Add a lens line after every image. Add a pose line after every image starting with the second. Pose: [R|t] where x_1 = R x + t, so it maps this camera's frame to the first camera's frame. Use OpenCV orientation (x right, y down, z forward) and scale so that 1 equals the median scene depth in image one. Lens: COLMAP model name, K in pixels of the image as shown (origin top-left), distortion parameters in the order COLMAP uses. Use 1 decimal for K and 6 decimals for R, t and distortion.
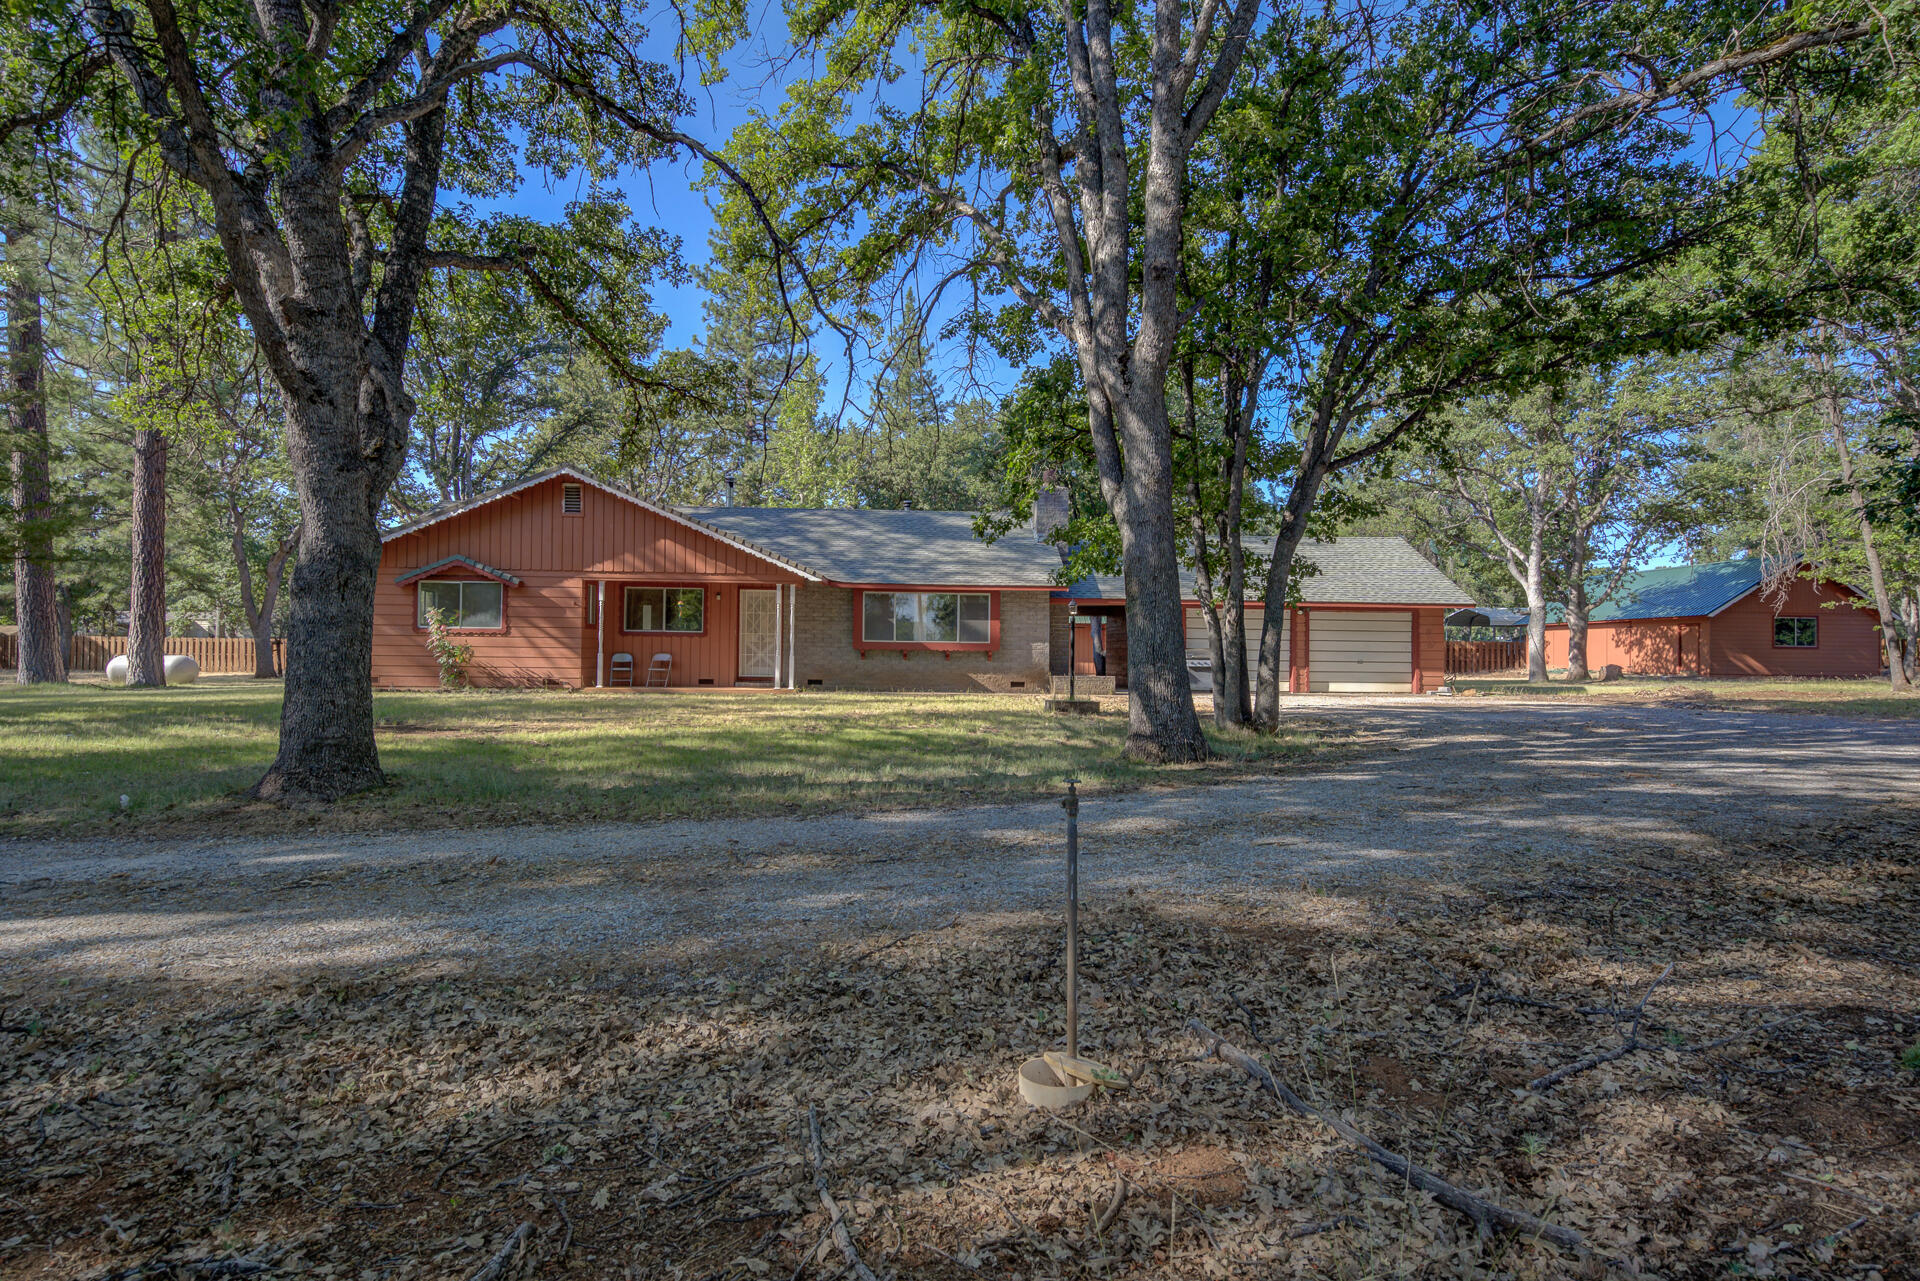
lens RADIAL K [[1001.1, 0, 957.5], [0, 1001.1, 645.5], [0, 0, 1]] dist [0.000479, -0.000059]
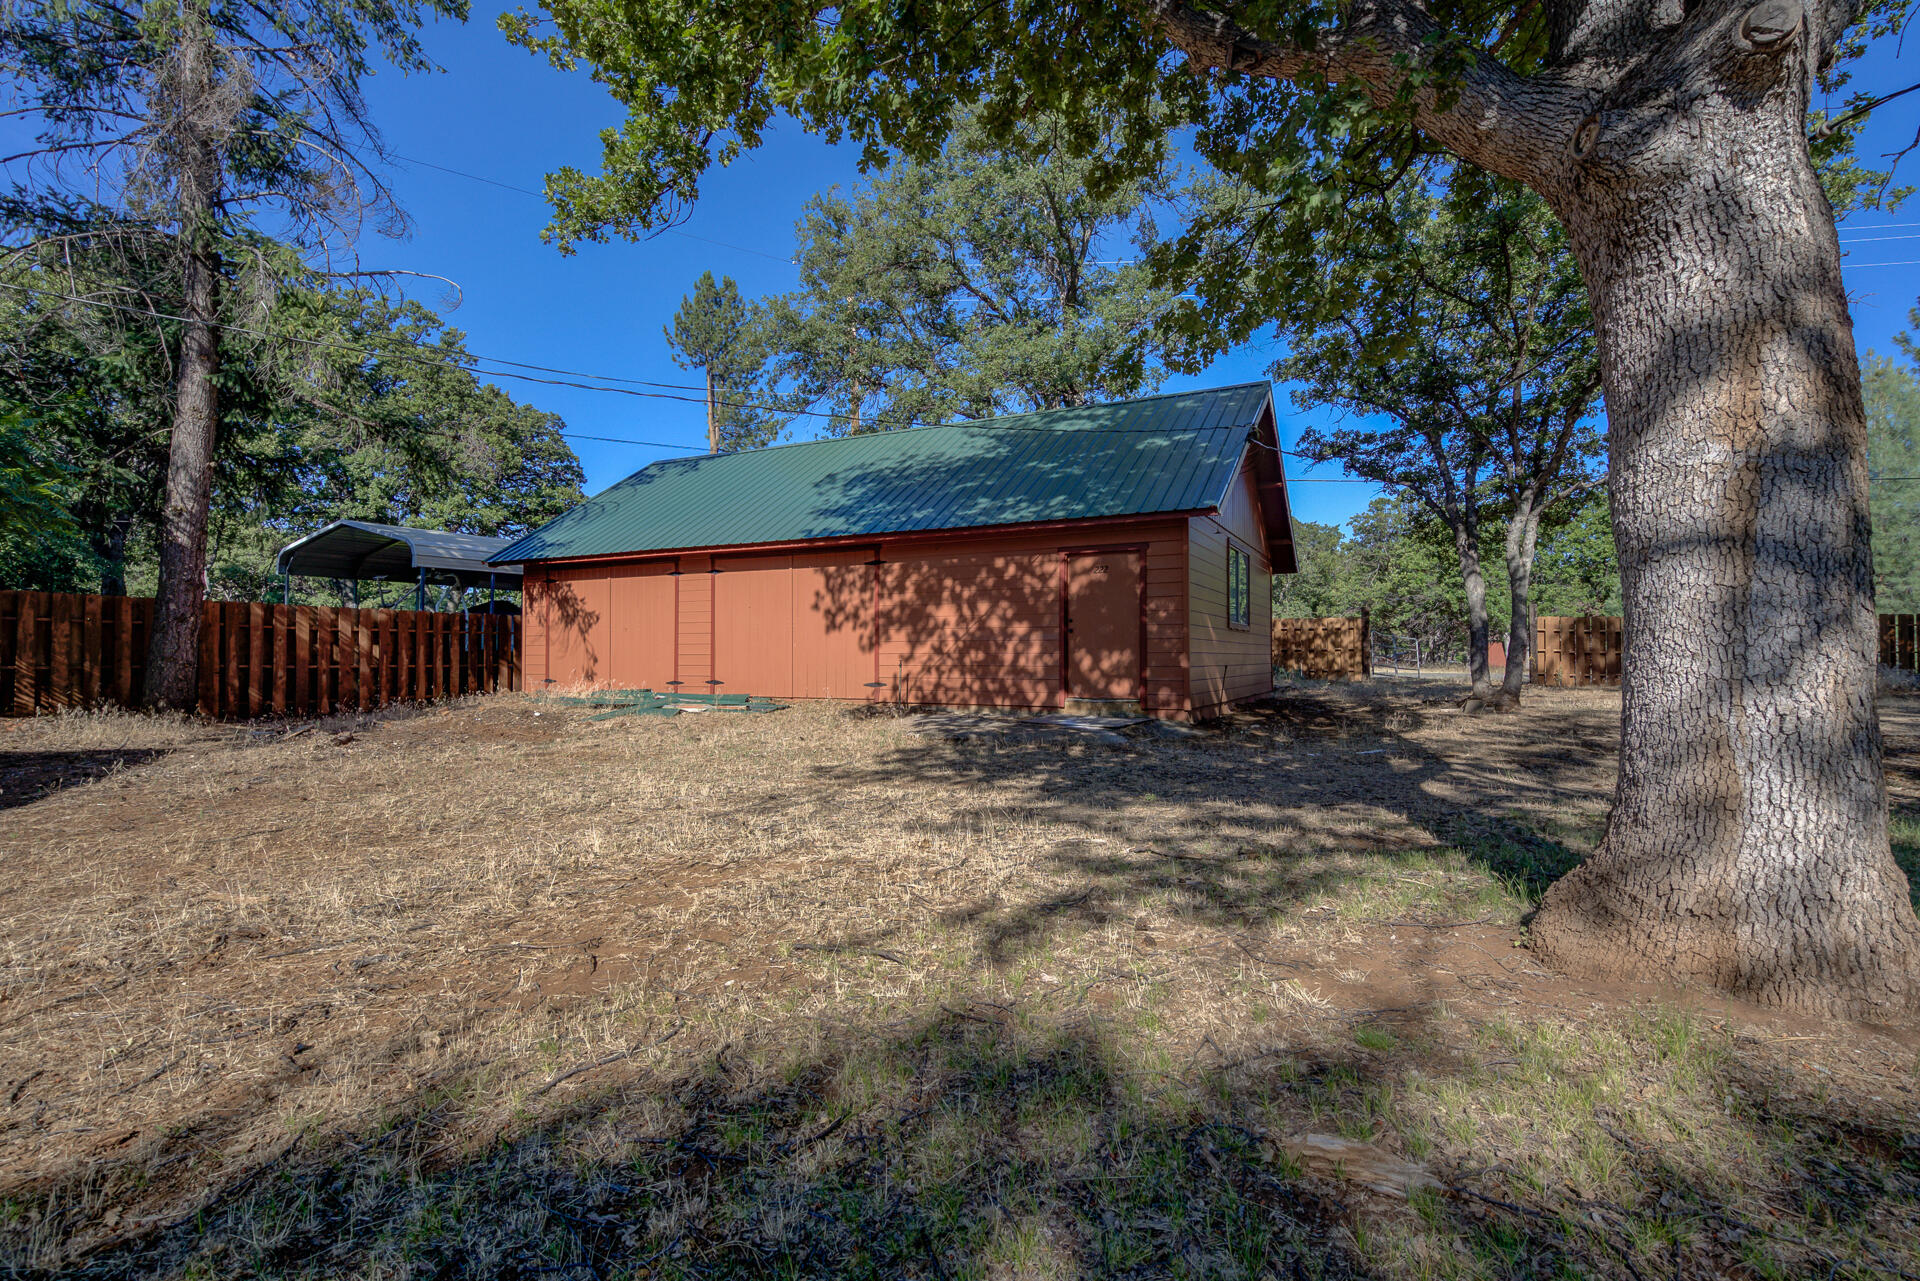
lens RADIAL K [[900.8, 0, 950.6], [0, 900.8, 639.4], [0, 0, 1]] dist [0.002181, -0.000735]
pose [[0.501512, 0.000431, 0.865151, 0.835438], [-0.006797, 0.999971, 0.003441, 0.007050], [-0.865124, -0.007606, 0.501500, 1.611045]]
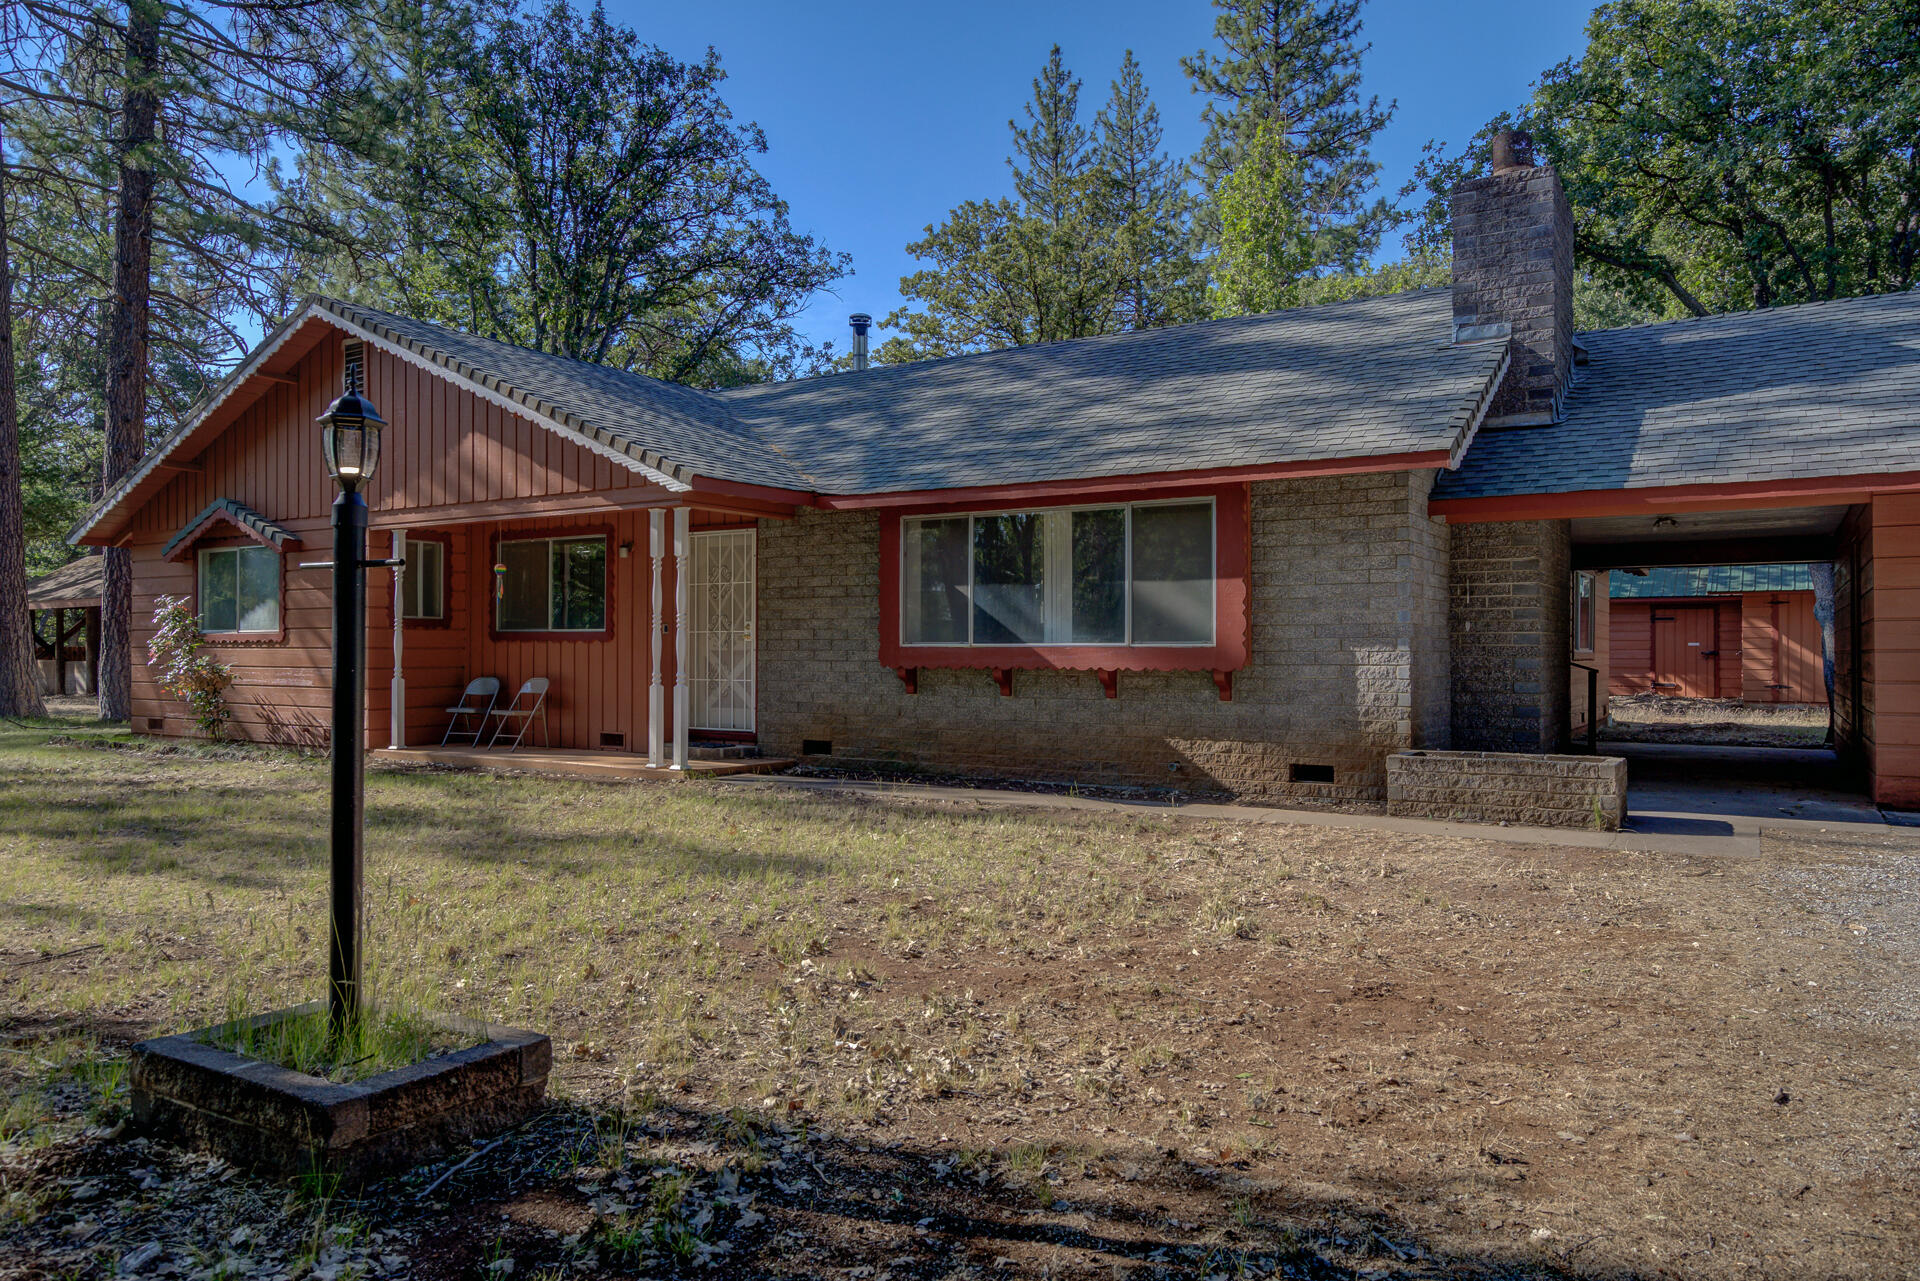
lens RADIAL K [[1288.7, 0, 946.1], [0, 1288.7, 651.1], [0, 0, 1]] dist [-0.012632, 0.002726]
pose [[0.822939, -0.011092, -0.568021, 0.201141], [0.011328, 0.999931, -0.003114, -0.001076], [0.568016, -0.003872, 0.823008, 0.593163]]
